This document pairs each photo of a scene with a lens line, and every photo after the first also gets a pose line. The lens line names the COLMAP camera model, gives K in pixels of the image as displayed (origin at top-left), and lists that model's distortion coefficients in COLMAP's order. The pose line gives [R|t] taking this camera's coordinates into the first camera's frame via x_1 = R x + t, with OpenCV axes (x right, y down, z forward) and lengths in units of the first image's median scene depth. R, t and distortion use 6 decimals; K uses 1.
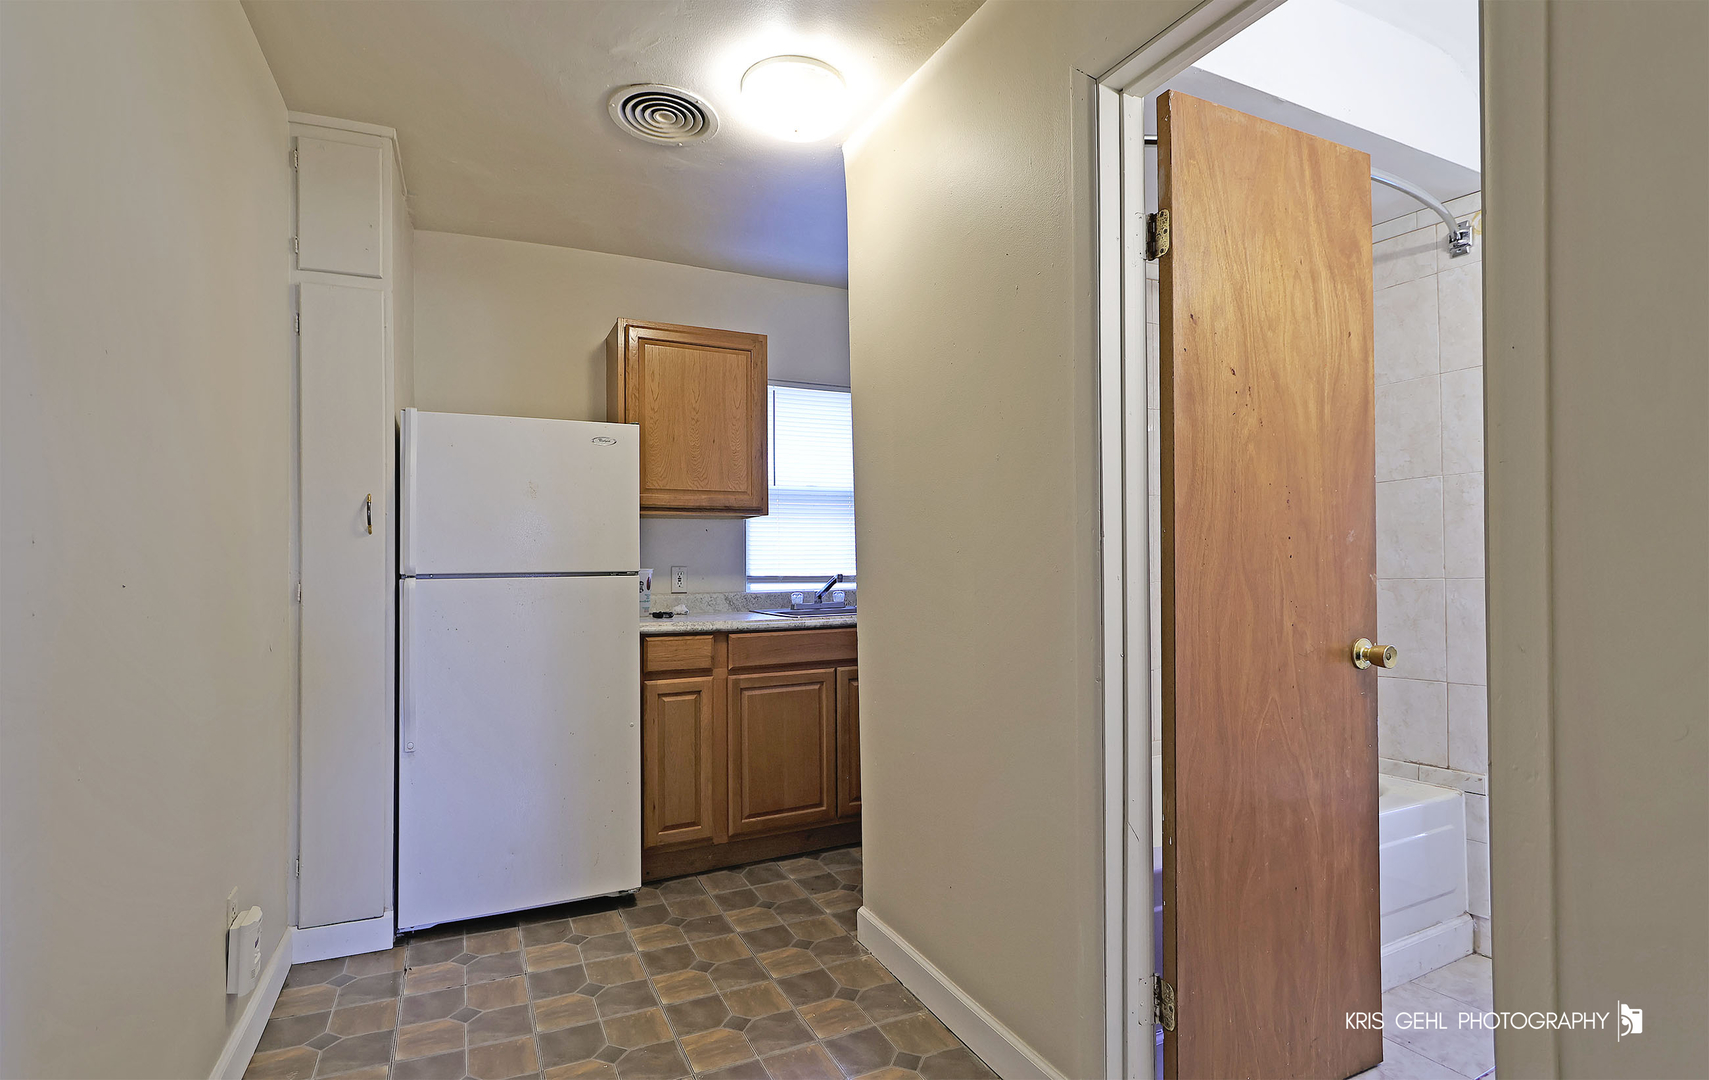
lens RADIAL K [[793.3, 0, 845.4], [0, 793.3, 551.3], [0, 0, 1]] dist [0.002122, 0.000234]
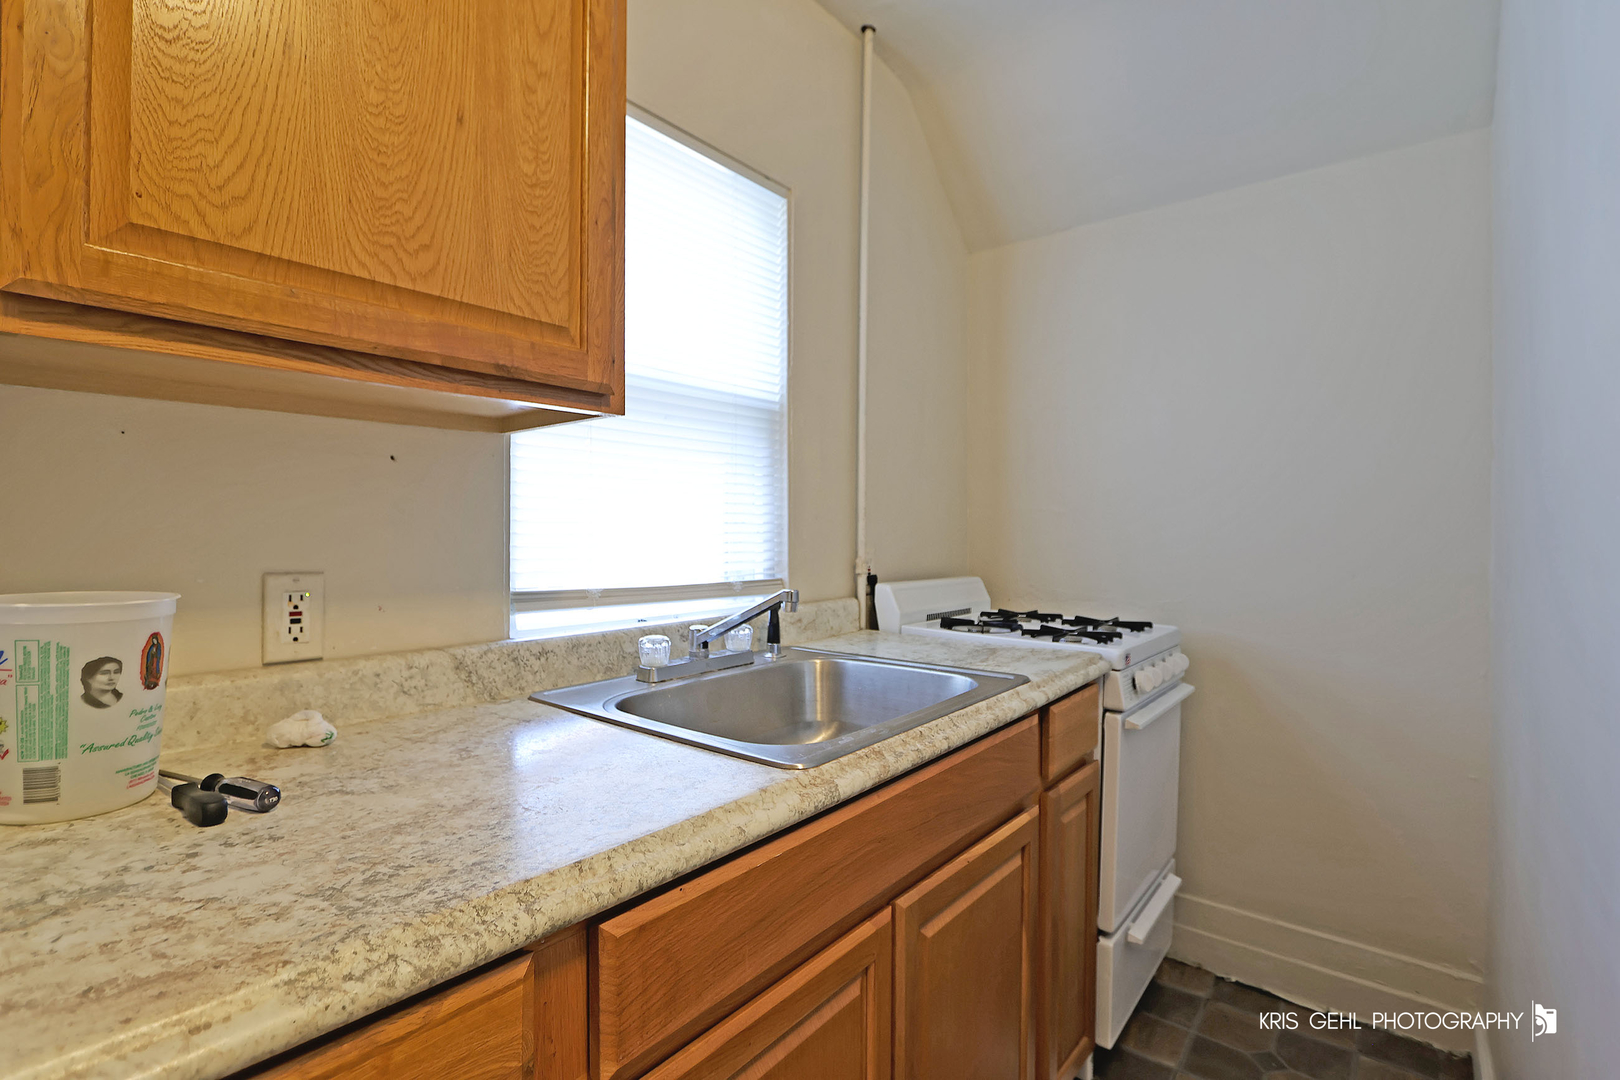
lens RADIAL K [[759.0, 0, 814.0], [0, 759.0, 535.0], [0, 0, 1]] dist [-0.012295, -0.000282]
pose [[0.910529, 0.007020, 0.413386, -0.147260], [-0.014344, 0.999790, 0.014615, -0.002608], [-0.413196, -0.019237, 0.910439, 0.654346]]
